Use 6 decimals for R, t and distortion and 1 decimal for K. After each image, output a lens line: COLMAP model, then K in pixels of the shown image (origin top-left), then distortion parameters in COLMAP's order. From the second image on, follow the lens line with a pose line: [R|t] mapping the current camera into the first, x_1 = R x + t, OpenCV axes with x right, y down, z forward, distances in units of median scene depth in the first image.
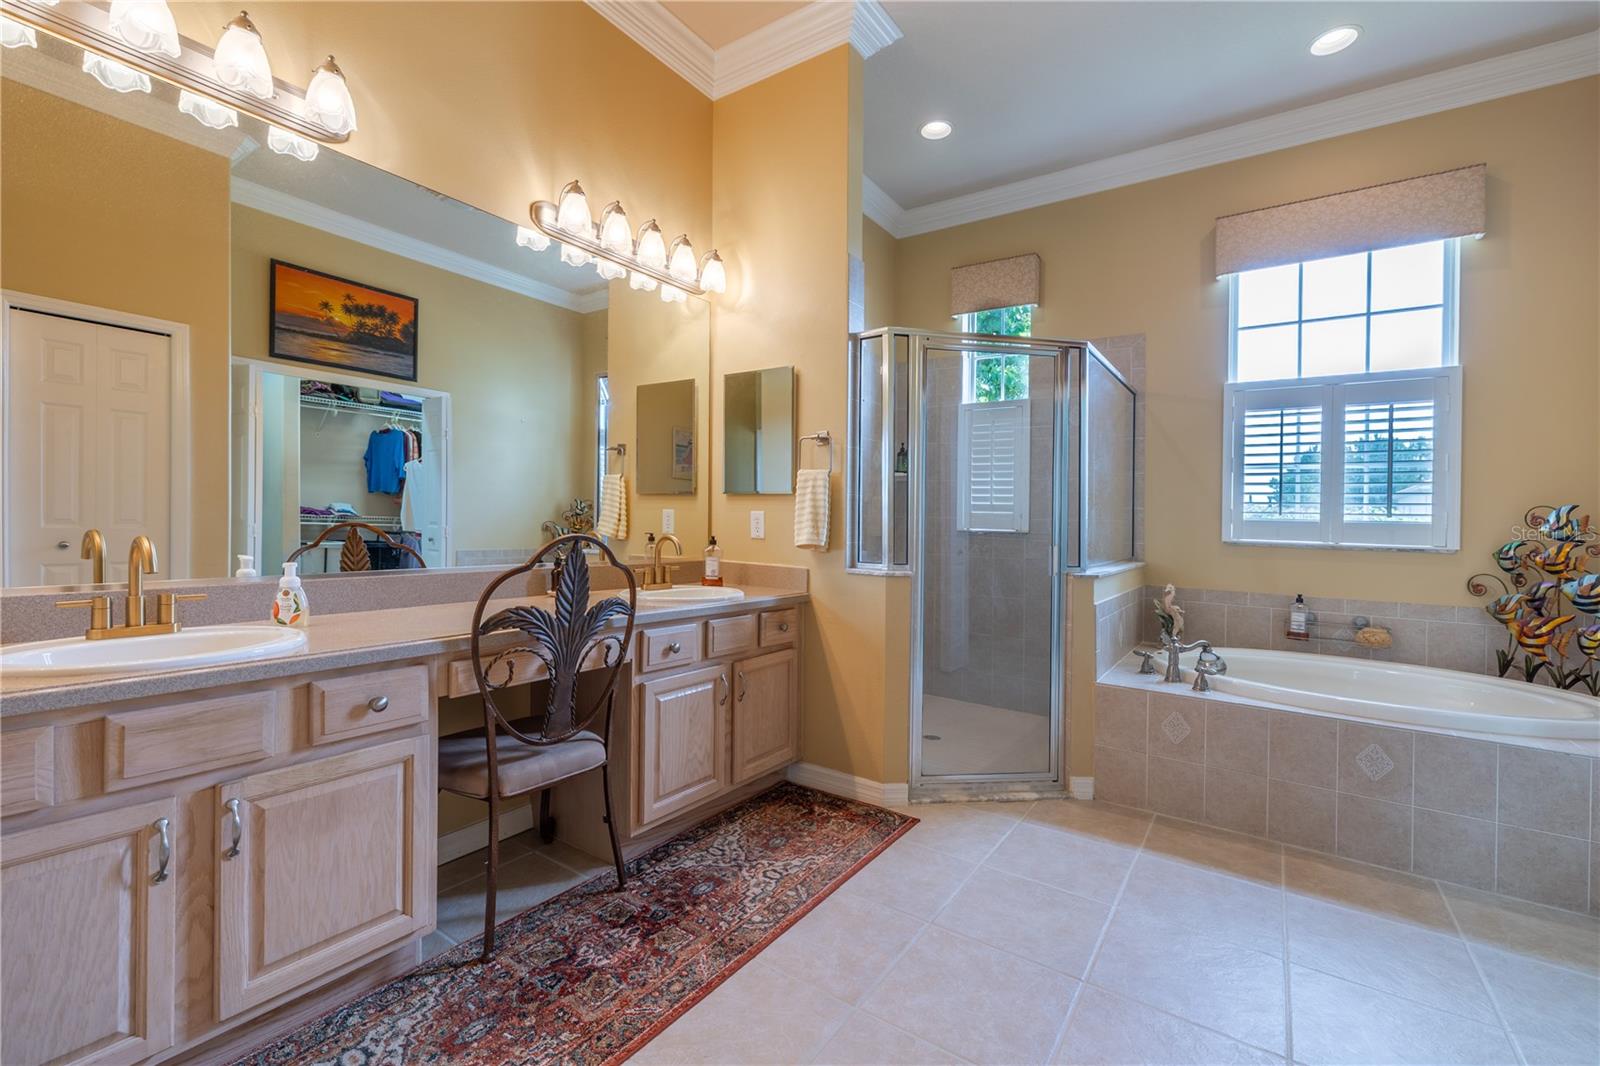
lens RADIAL K [[690.2, 0, 800.5], [0, 690.2, 522.9], [0, 0, 1]] dist [-0.001970, 0.000001]
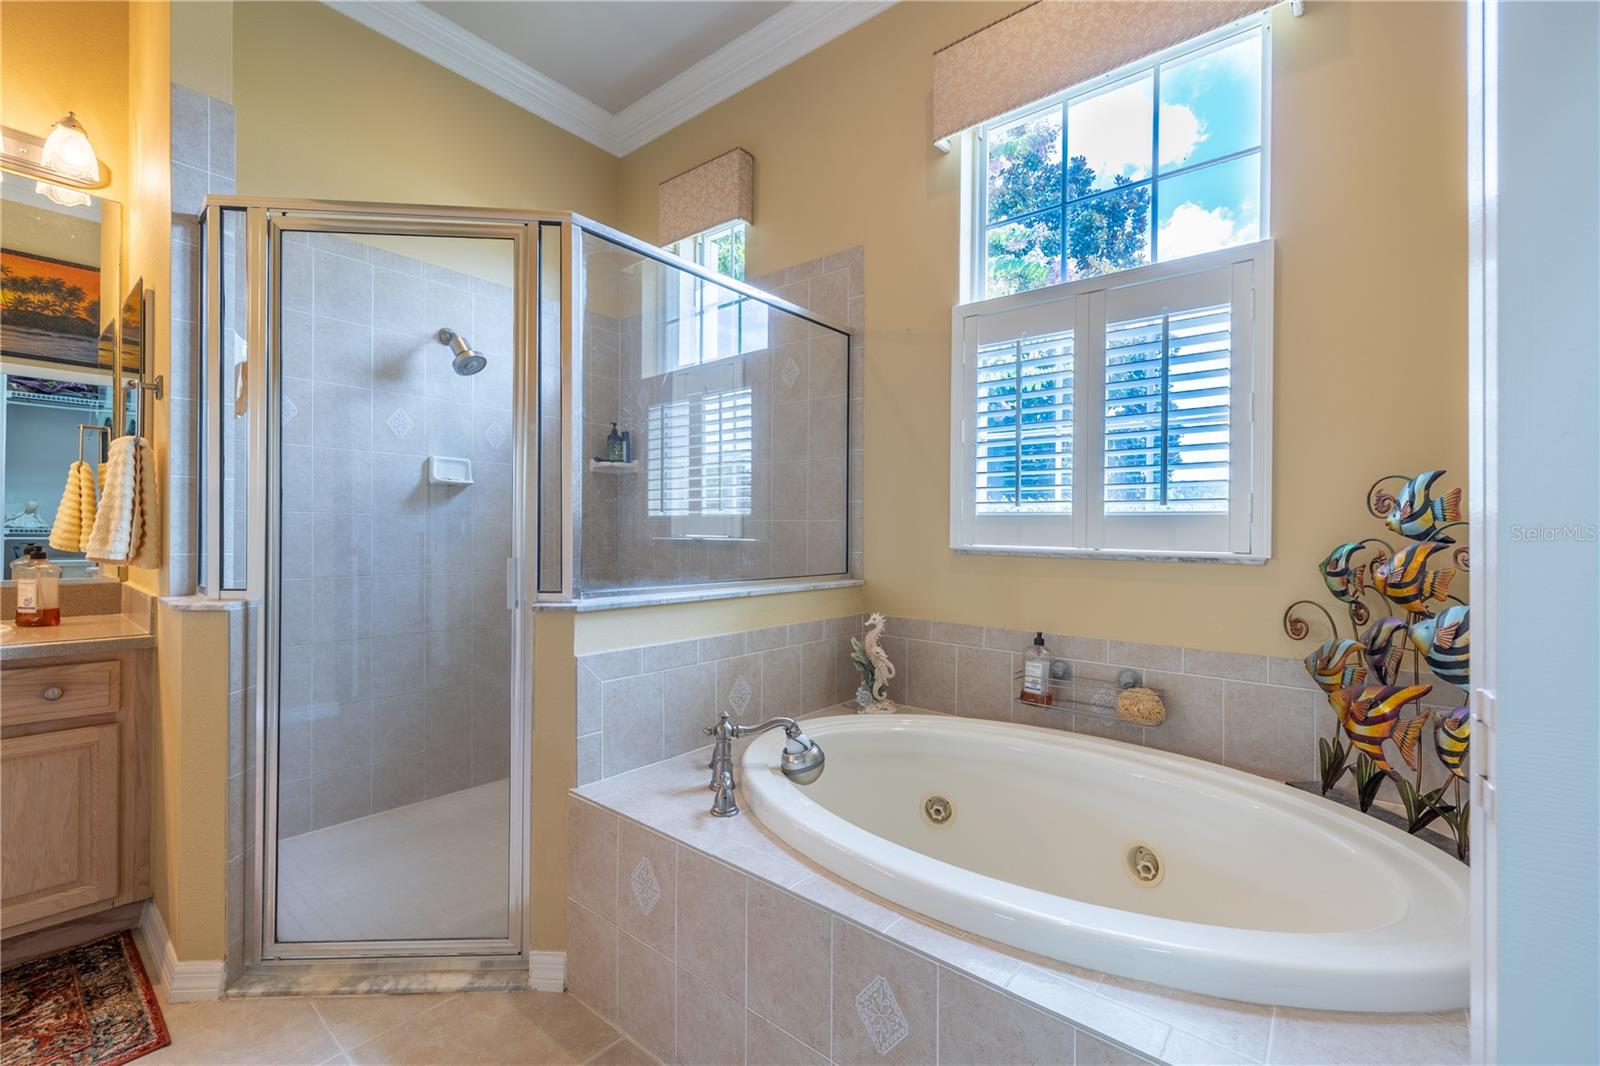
lens RADIAL K [[690.2, 0, 796.5], [0, 690.2, 534.6], [0, 0, 1]] dist [-0.001970, 0.000001]
pose [[0.996603, -0.010810, -0.081646, 0.679826], [0.010597, 0.999939, -0.003043, 0.018697], [0.081673, 0.002168, 0.996657, 0.439957]]
